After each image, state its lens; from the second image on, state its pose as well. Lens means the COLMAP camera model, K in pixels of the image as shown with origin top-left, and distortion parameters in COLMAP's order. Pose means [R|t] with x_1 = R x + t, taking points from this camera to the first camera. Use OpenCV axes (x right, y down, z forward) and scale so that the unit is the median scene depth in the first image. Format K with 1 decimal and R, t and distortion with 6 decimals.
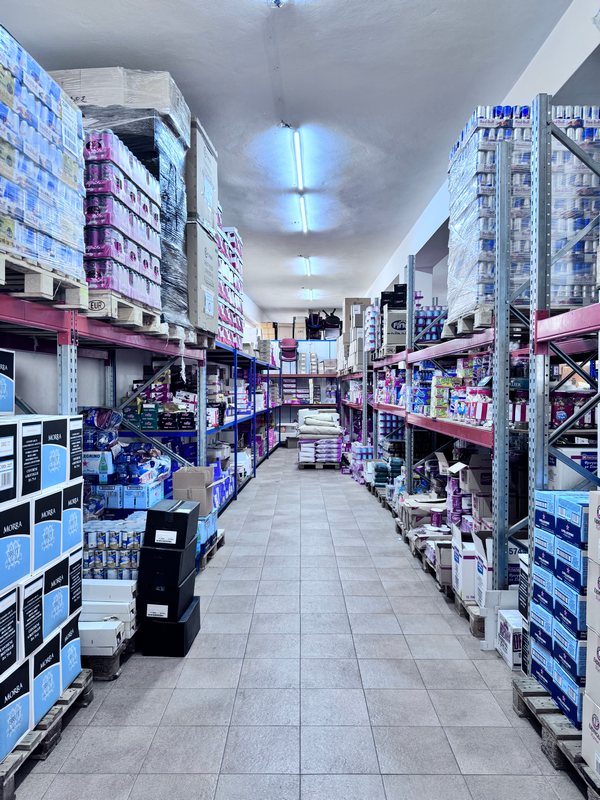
lens RADIAL K [[567.5, 0, 299.6], [0, 567.5, 402.1], [0, 0, 1]] dist [0.082201, -0.110031]
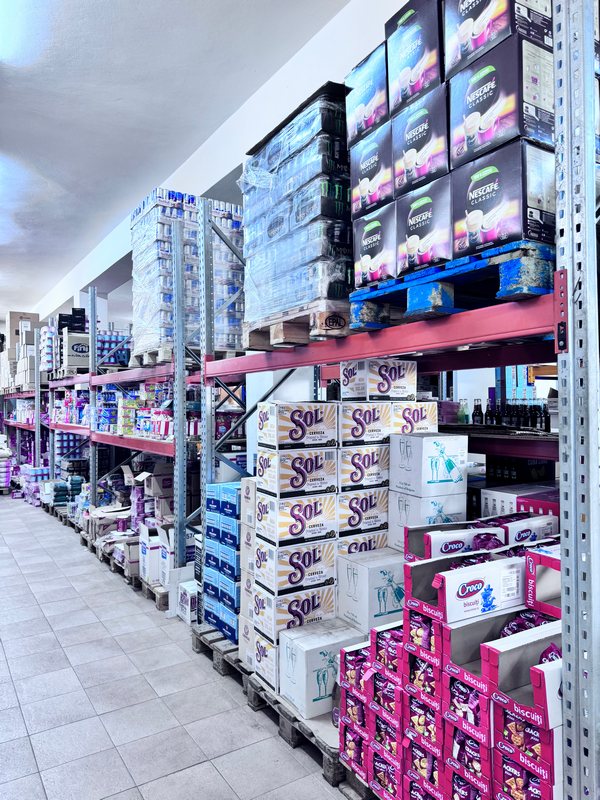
lens RADIAL K [[567.5, 0, 299.6], [0, 567.5, 402.1], [0, 0, 1]] dist [0.082201, -0.110031]
pose [[0.844203, -0.003985, 0.536009, -0.093135], [0.020120, 0.999503, -0.024257, -0.004183], [-0.535646, 0.031262, 0.843864, -0.195970]]
